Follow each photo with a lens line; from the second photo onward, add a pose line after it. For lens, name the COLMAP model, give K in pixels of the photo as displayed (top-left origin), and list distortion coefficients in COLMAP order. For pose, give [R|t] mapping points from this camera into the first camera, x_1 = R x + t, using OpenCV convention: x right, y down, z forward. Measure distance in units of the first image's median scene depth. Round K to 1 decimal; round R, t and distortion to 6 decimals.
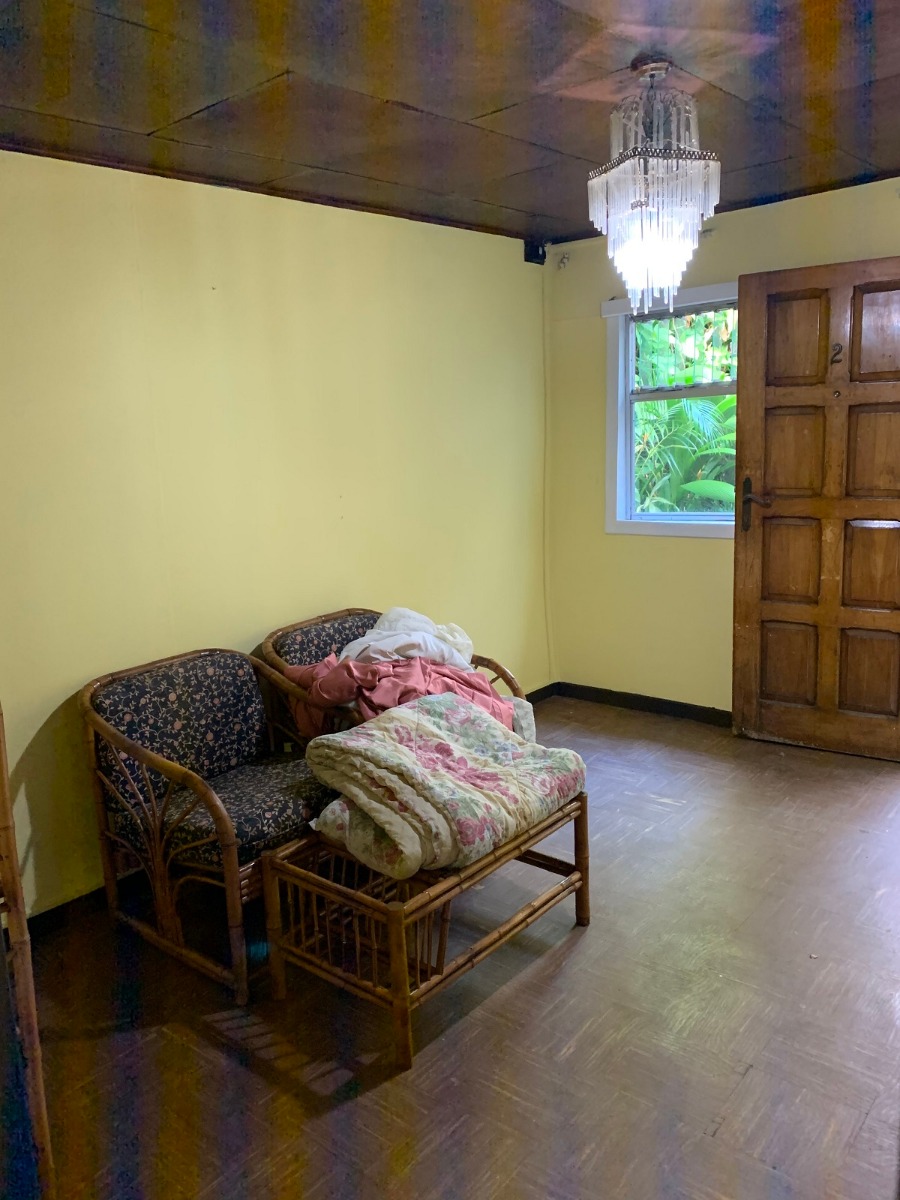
lens RADIAL K [[920.5, 0, 450.0], [0, 920.5, 597.2], [0, 0, 1]] dist [-0.002540, -0.000316]
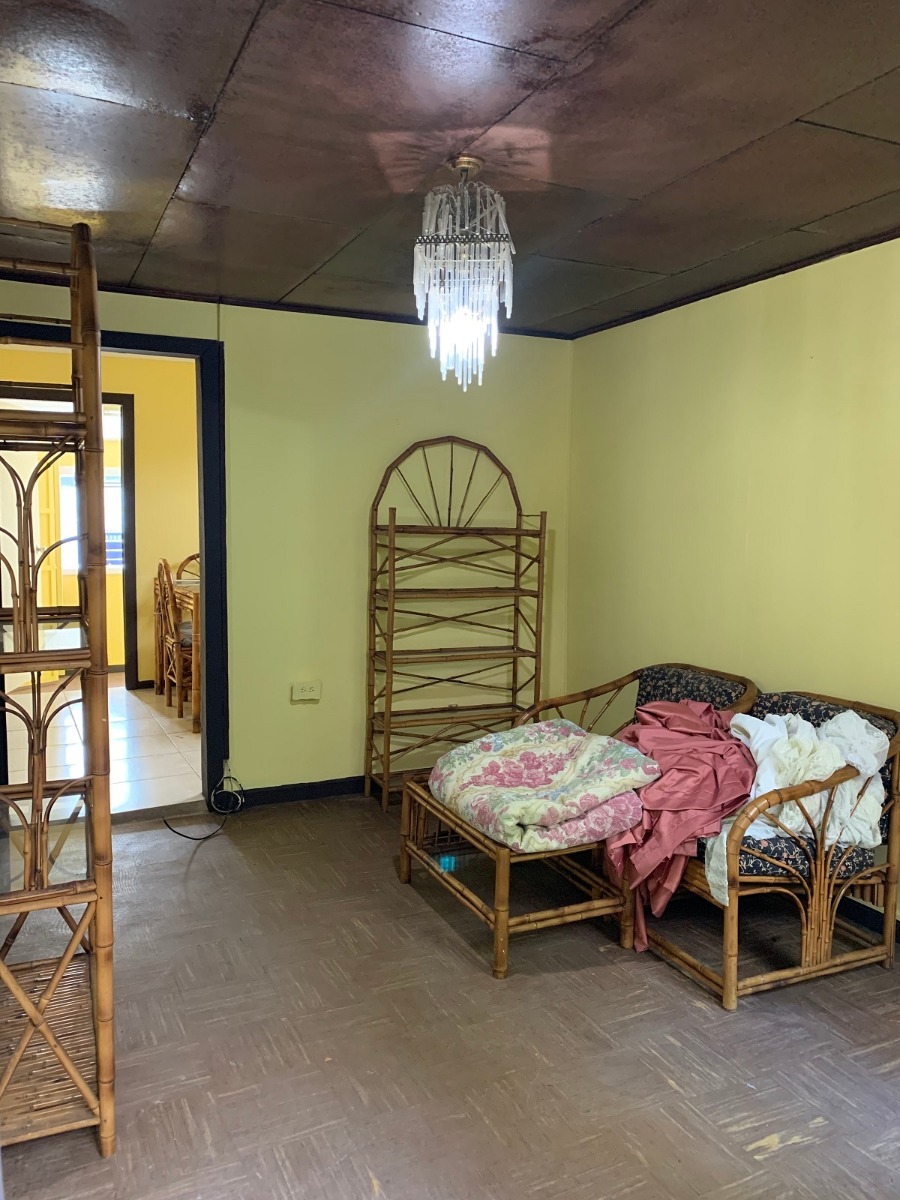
lens RADIAL K [[920.5, 0, 451.1], [0, 920.5, 600.7], [0, 0, 1]] dist [-0.002540, -0.000316]
pose [[-0.425837, 0.130787, -0.895298, 0.975160], [-0.165491, 0.961548, 0.219178, -0.245345], [0.889537, 0.241497, -0.387818, 1.185915]]
